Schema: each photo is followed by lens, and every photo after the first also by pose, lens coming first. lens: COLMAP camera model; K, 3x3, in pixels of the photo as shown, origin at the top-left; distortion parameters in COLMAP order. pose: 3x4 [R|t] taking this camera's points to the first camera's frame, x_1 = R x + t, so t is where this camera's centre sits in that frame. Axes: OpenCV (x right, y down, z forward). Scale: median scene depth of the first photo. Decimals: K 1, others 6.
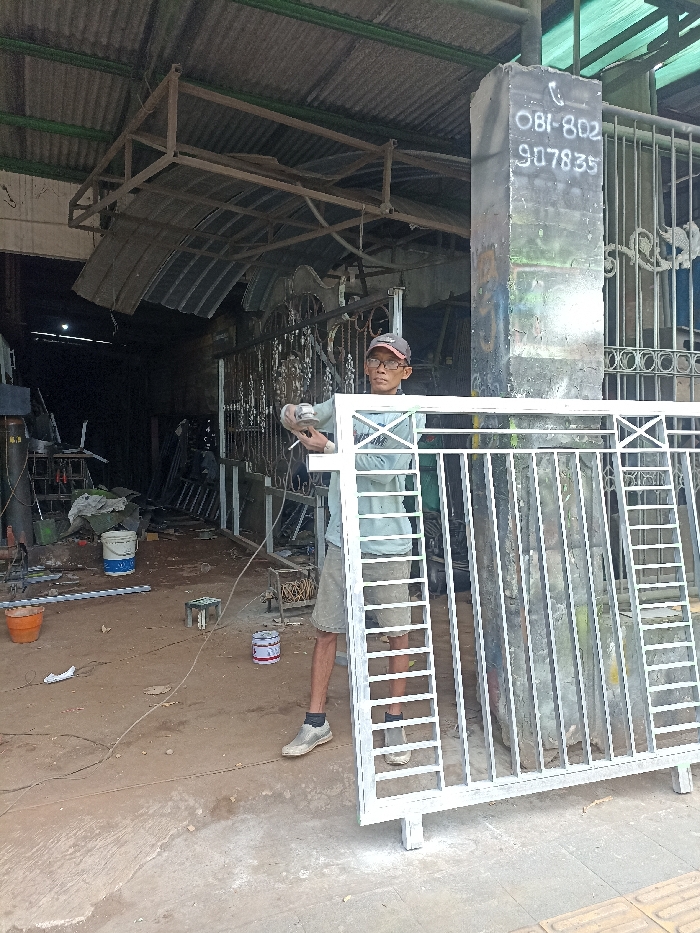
lens RADIAL K [[687.8, 0, 346.1], [0, 687.8, 466.1], [0, 0, 1]] dist [0.063681, -0.058474]
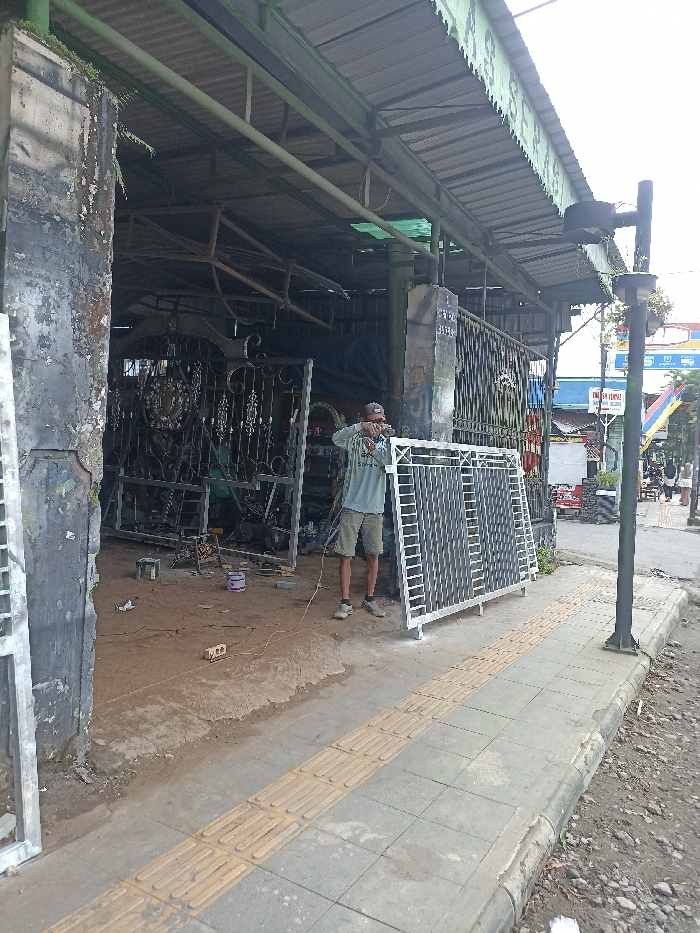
lens RADIAL K [[687.8, 0, 348.8], [0, 687.8, 462.8], [0, 0, 1]] dist [0.063681, -0.058474]
pose [[0.802200, 0.036859, 0.595917, -1.259129], [-0.042428, 0.999089, -0.004682, -0.009945], [-0.595547, -0.021528, 0.803032, -0.576500]]
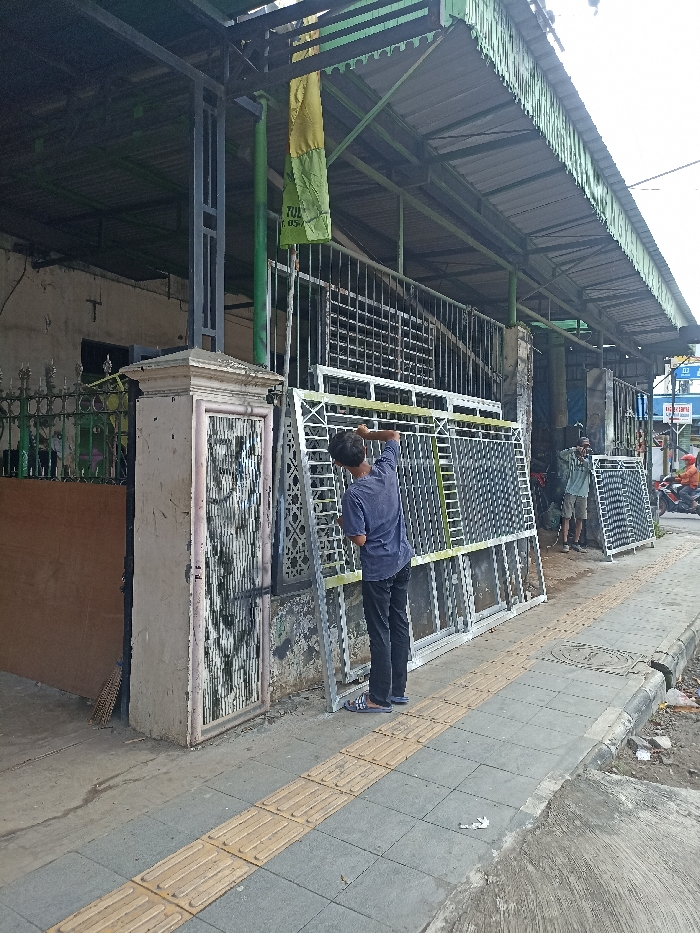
lens RADIAL K [[687.8, 0, 352.0], [0, 687.8, 468.3], [0, 0, 1]] dist [0.063681, -0.058474]
pose [[0.832716, 0.008603, 0.553634, -3.115161], [-0.005589, 0.999959, -0.007131, 0.007531], [-0.553672, 0.002844, 0.832730, -1.449033]]
